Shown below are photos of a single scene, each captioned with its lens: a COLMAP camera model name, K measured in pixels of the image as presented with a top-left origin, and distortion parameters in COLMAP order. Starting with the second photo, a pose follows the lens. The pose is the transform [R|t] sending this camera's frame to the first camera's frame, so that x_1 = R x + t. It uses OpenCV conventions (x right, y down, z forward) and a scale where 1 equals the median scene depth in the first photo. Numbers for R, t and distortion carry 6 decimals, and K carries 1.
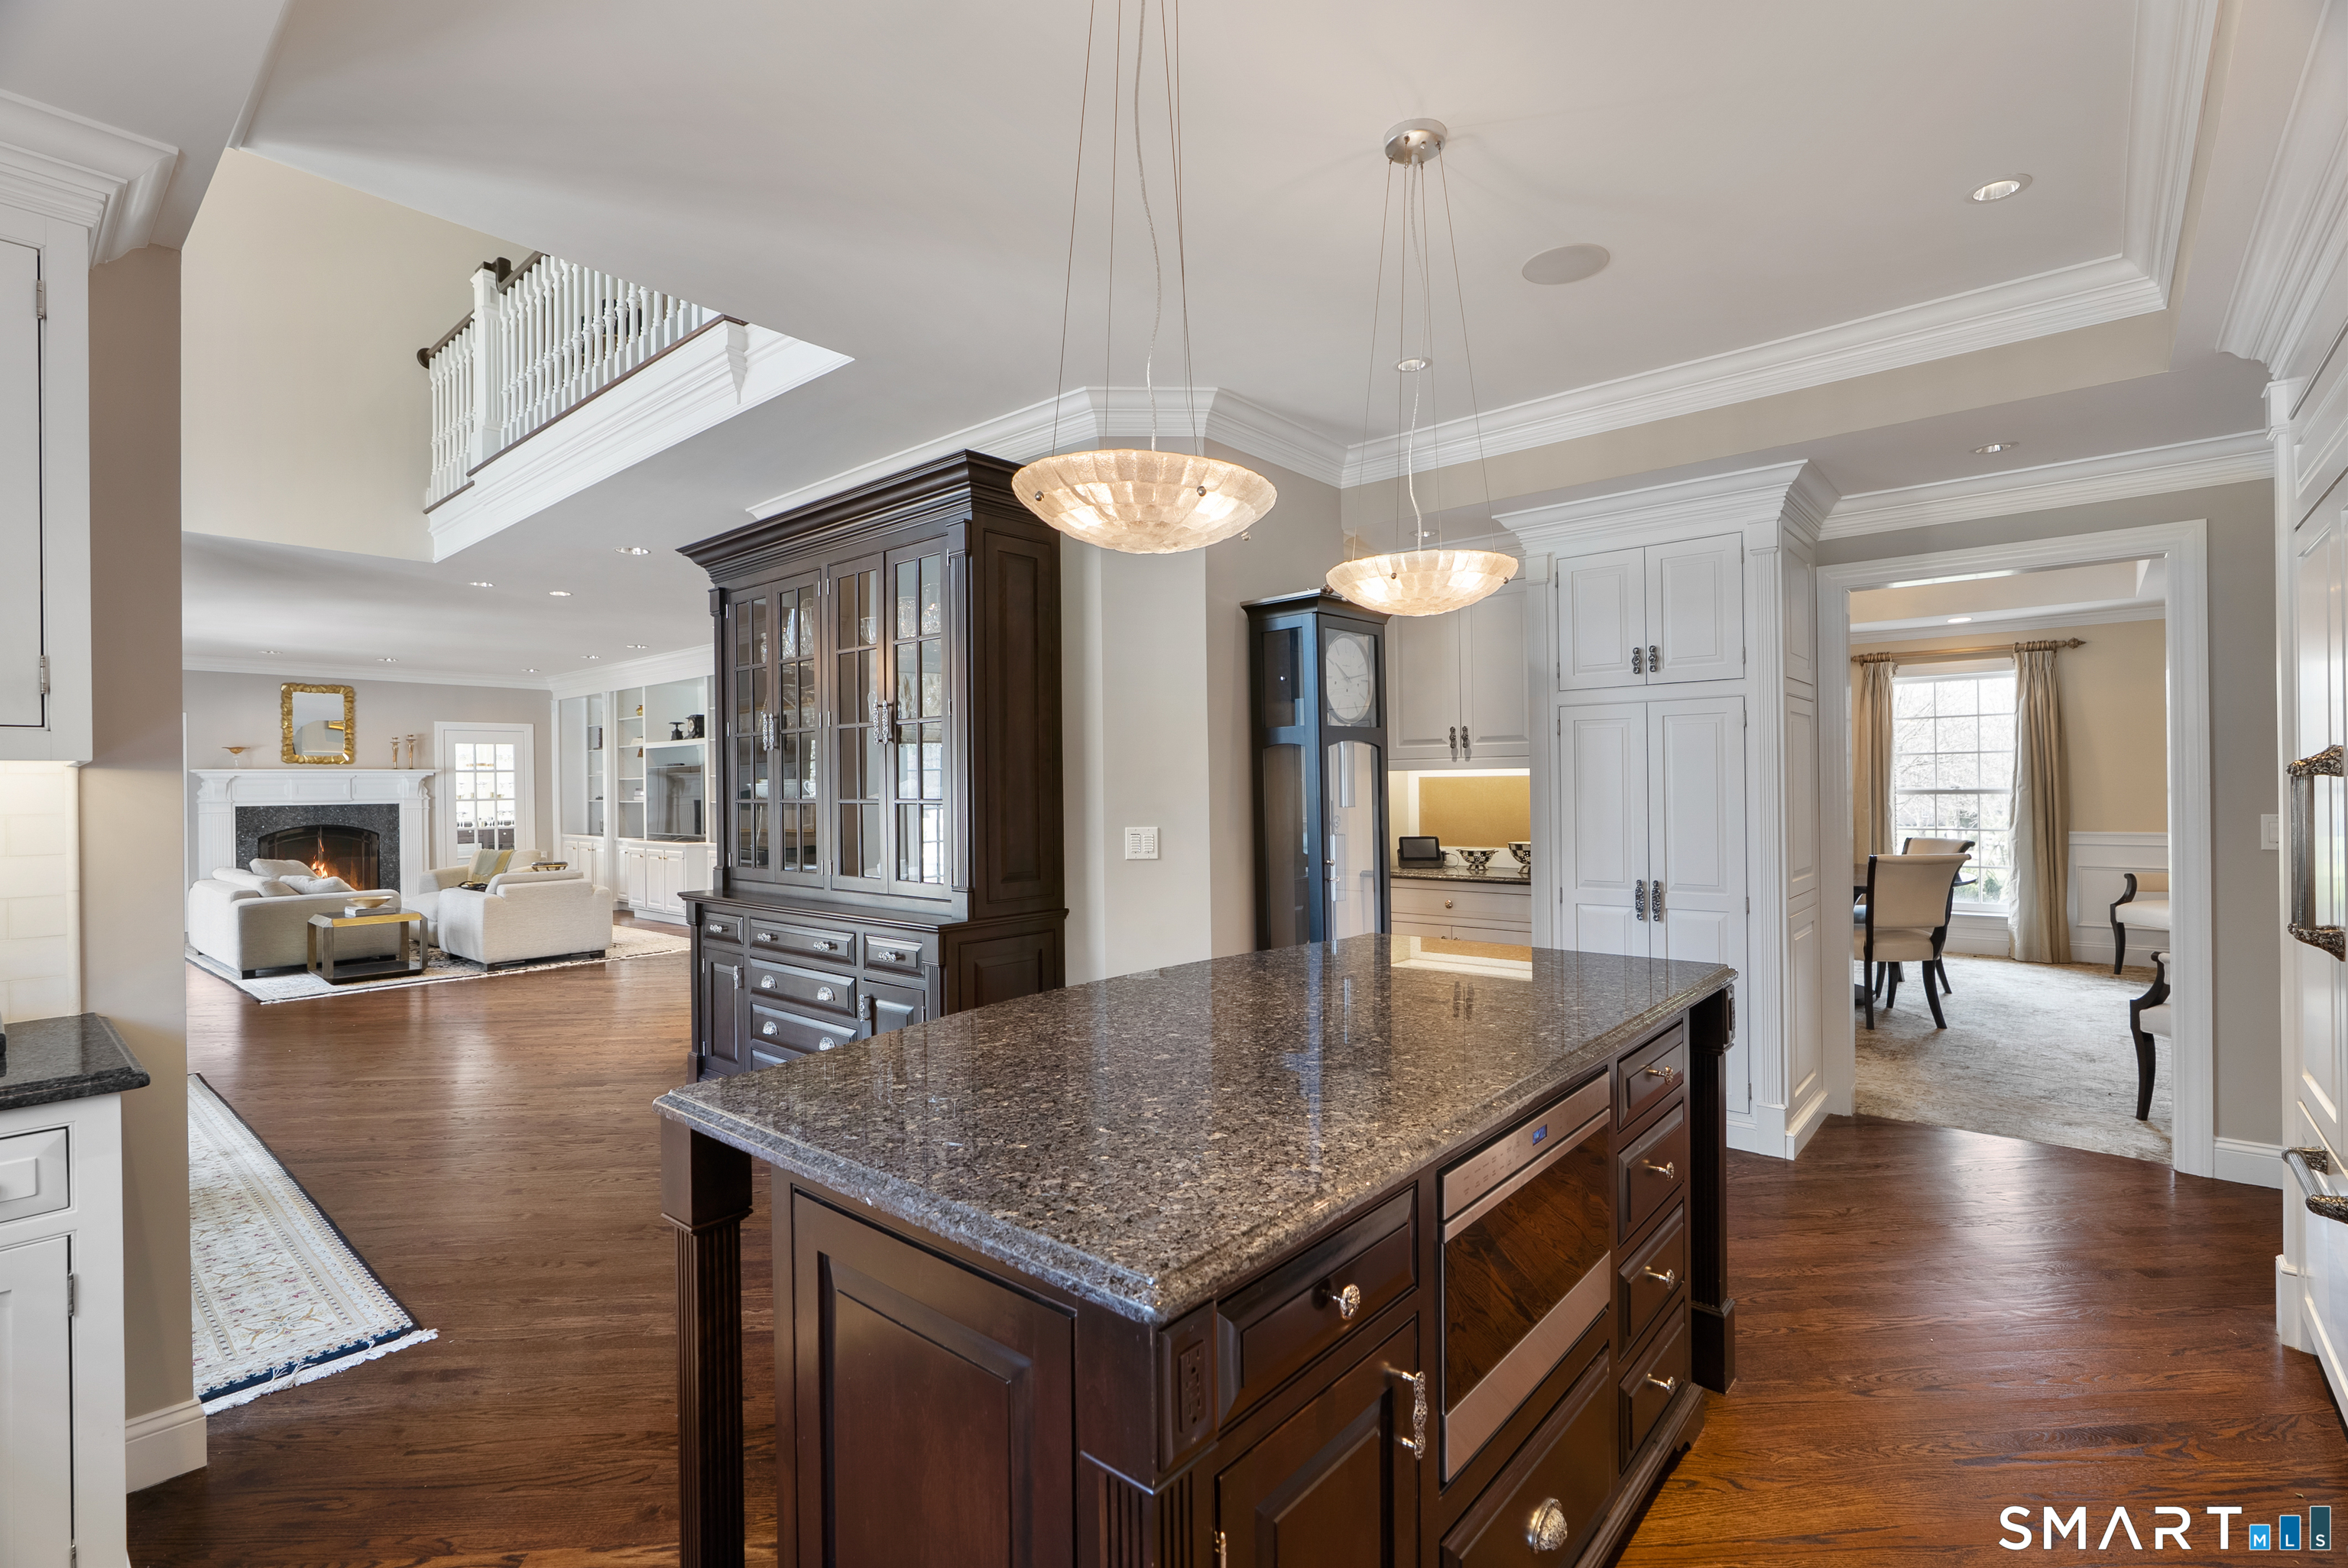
lens RADIAL K [[1075.5, 0, 1179.5], [0, 1075.5, 785.4], [0, 0, 1]] dist [0.005146, 0.000203]
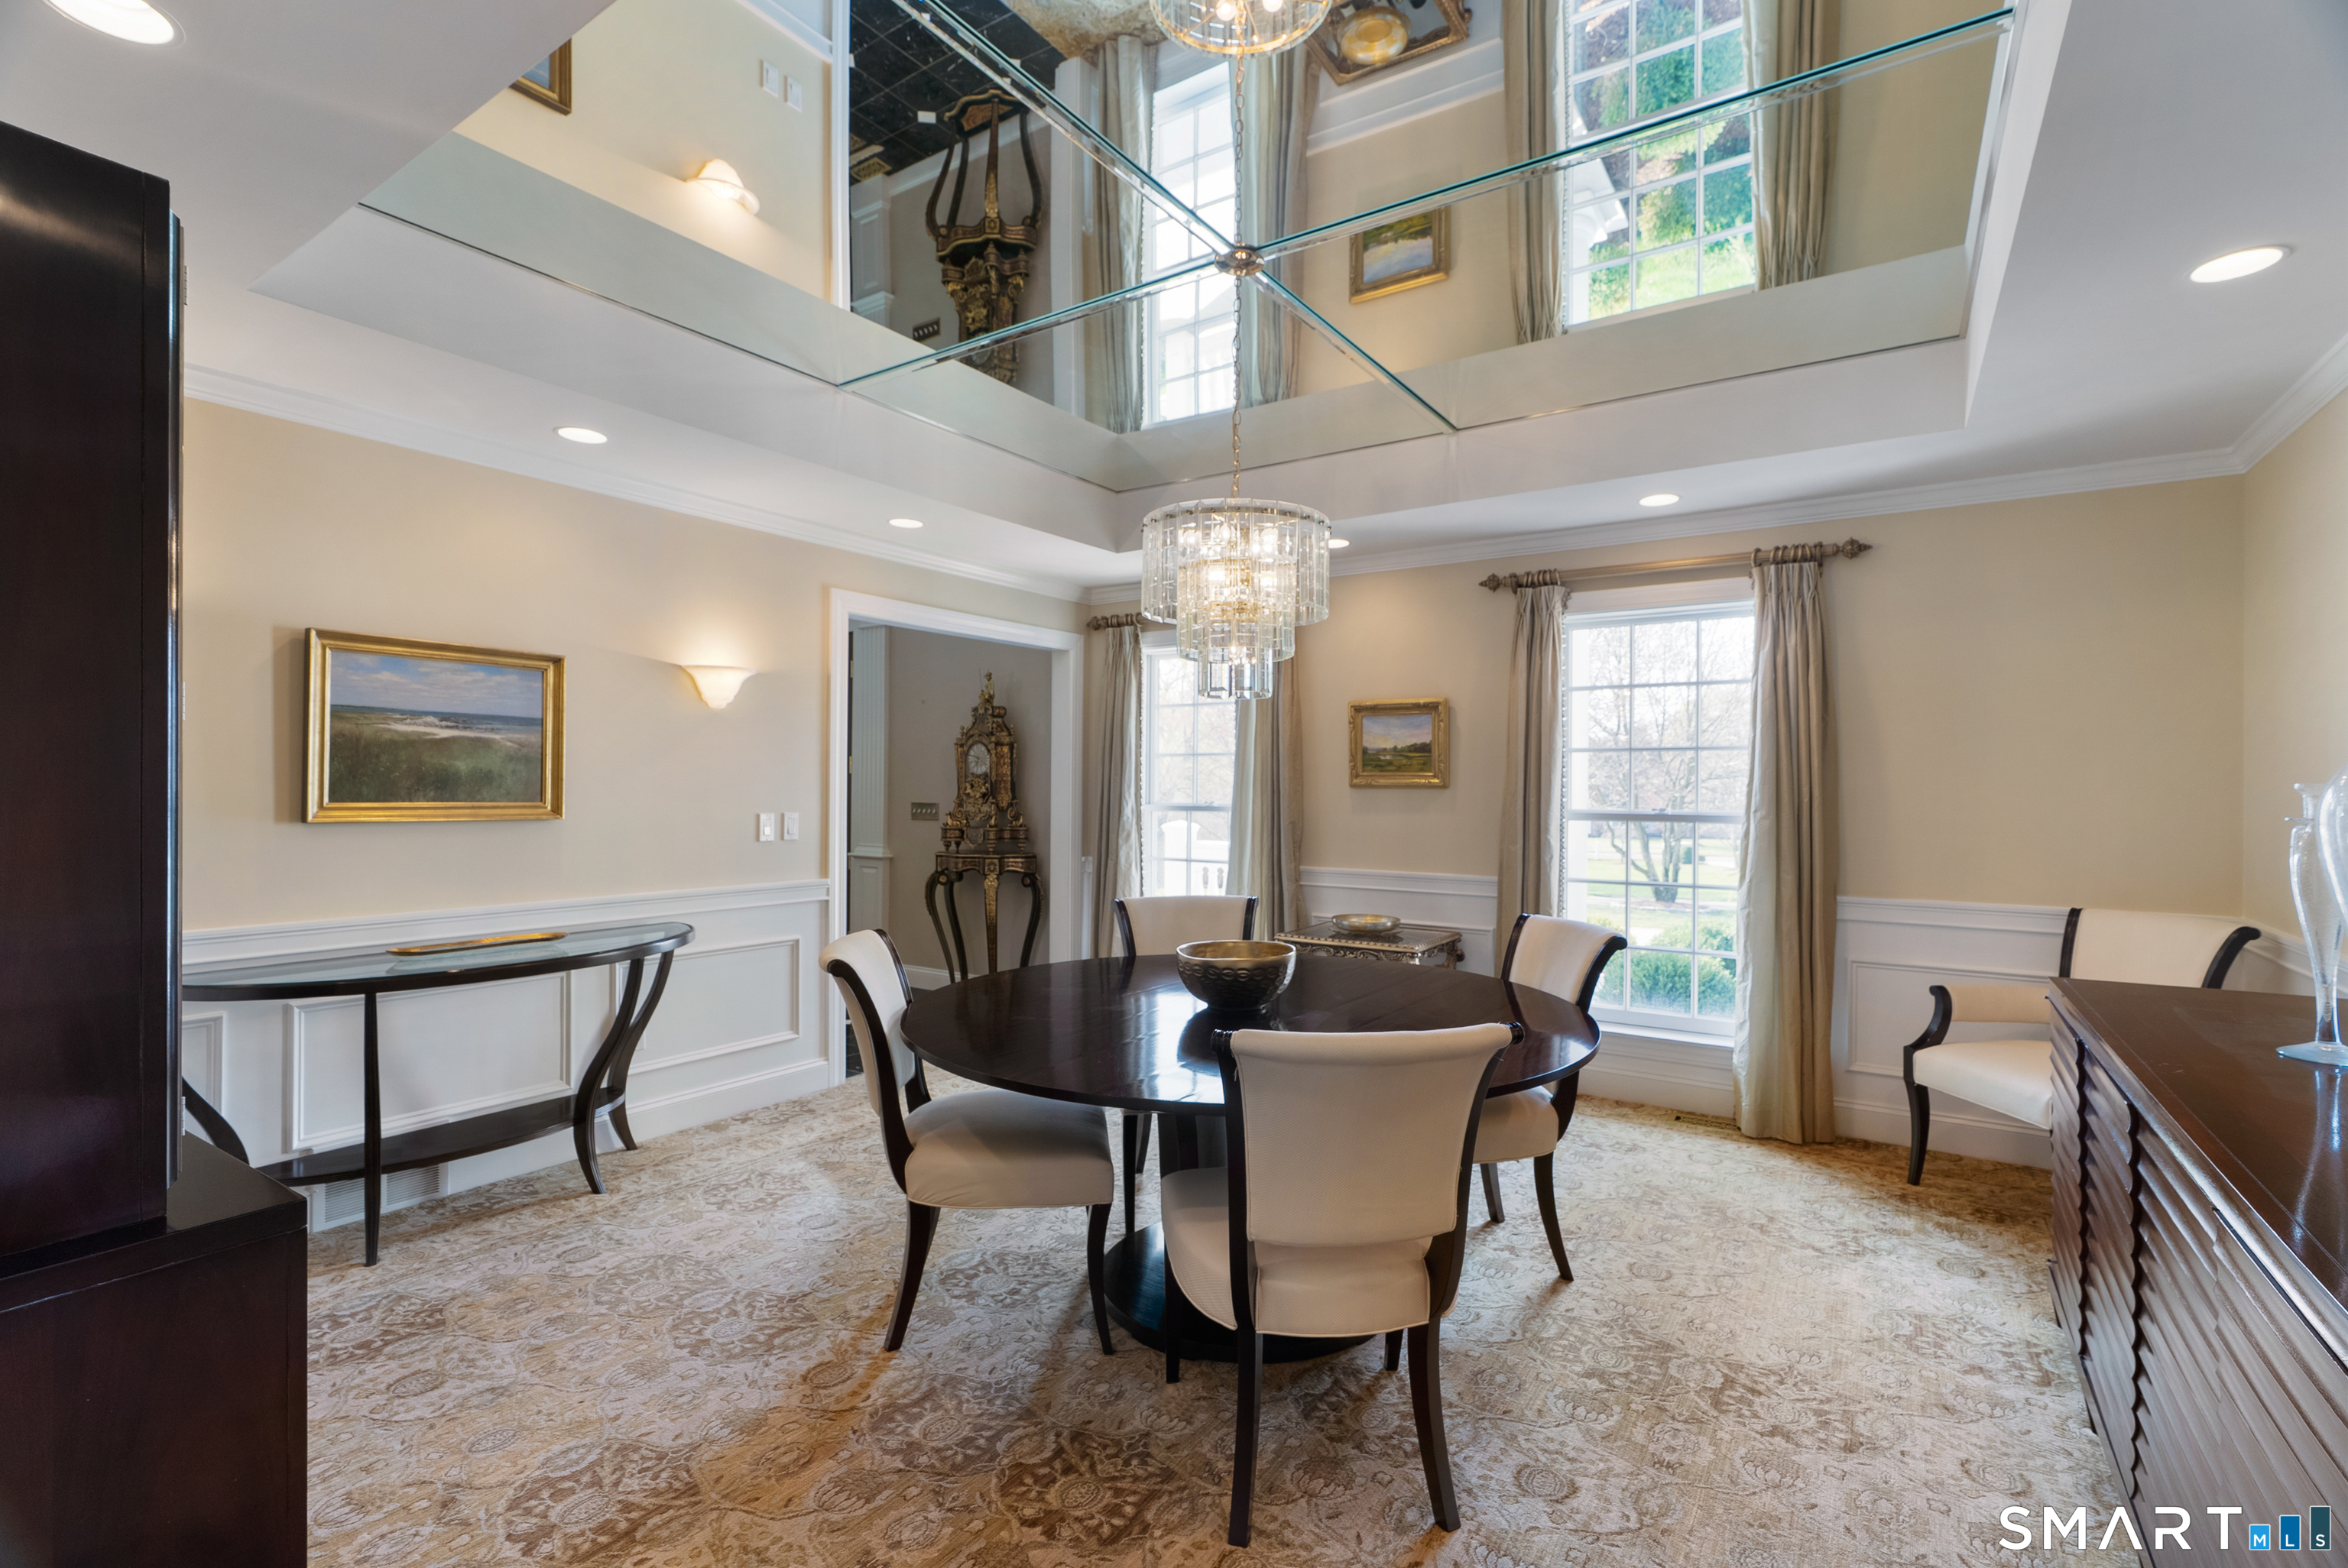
lens RADIAL K [[1075.5, 0, 1171.8], [0, 1075.5, 789.6], [0, 0, 1]] dist [0.005146, 0.000203]
pose [[0.993678, 0.016910, 0.110989, 0.429239], [-0.017427, 0.999841, 0.003693, -0.007079], [-0.110909, -0.005604, 0.993815, 0.497440]]
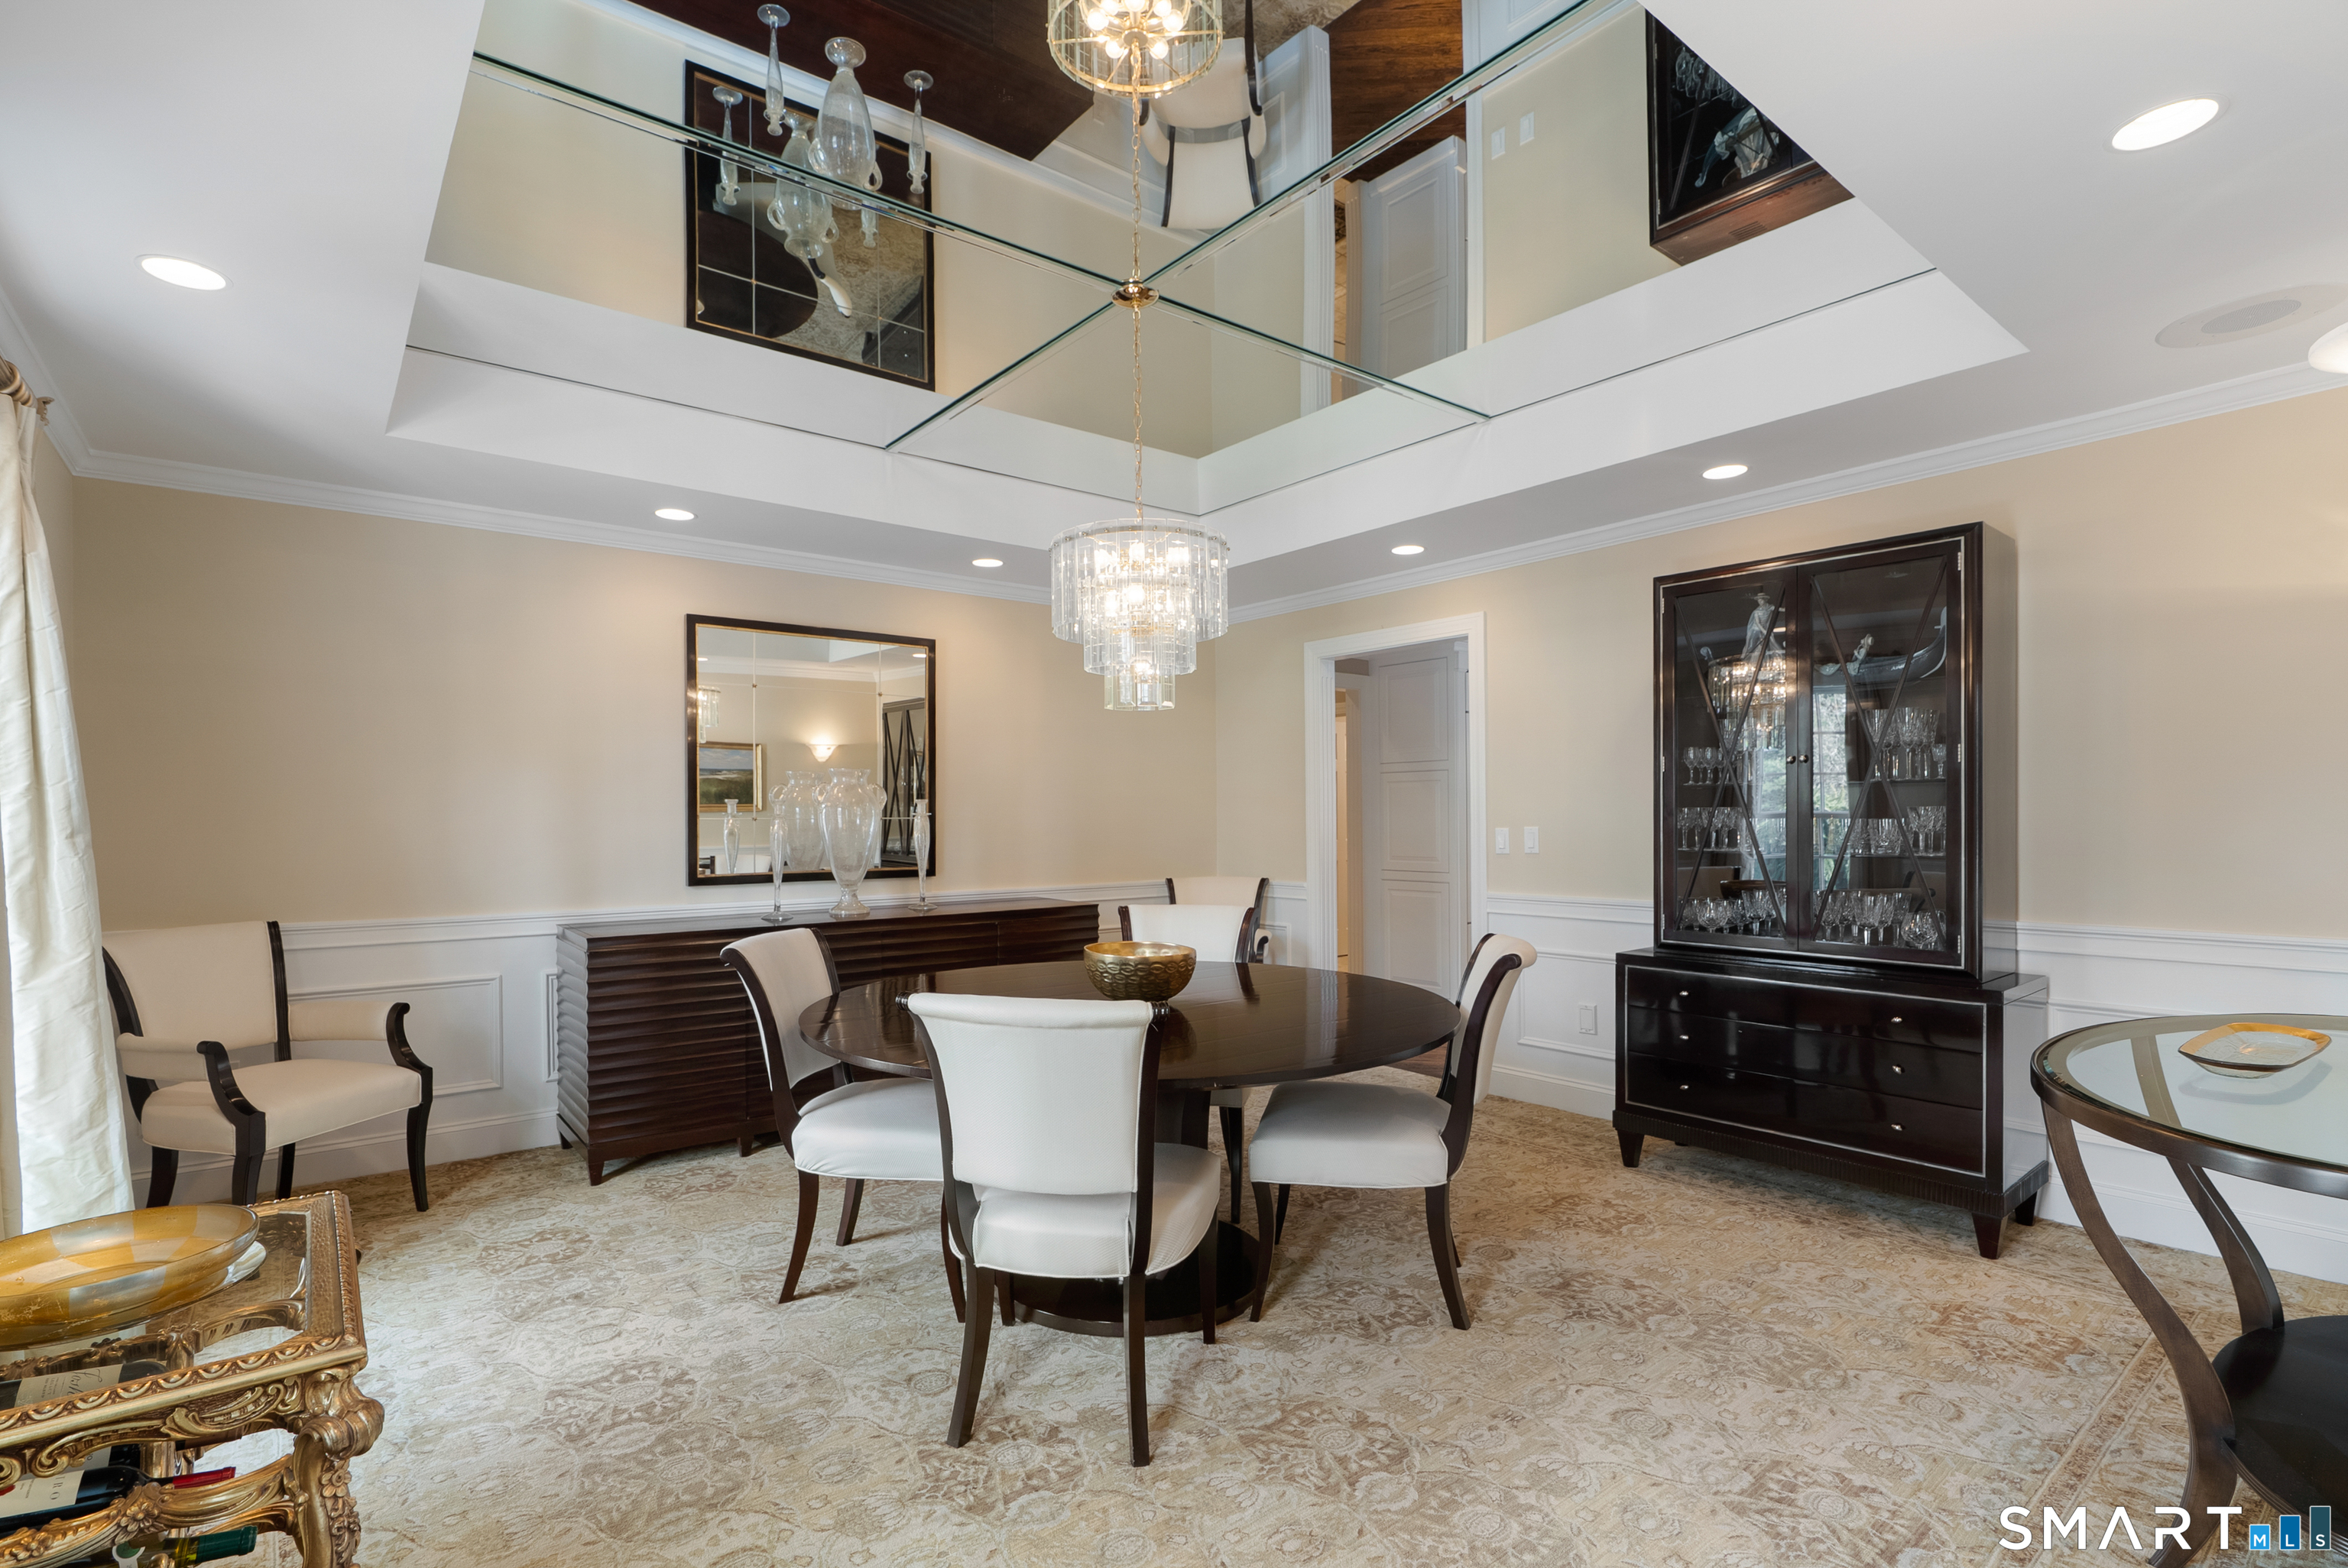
lens RADIAL K [[1075.5, 0, 1173.2], [0, 1075.5, 802.5], [0, 0, 1]] dist [0.005146, 0.000203]
pose [[-0.982682, 0.019486, 0.184271, 0.408567], [0.017204, 0.999754, -0.013974, 0.001560], [-0.184498, -0.010562, -0.982776, 1.228127]]
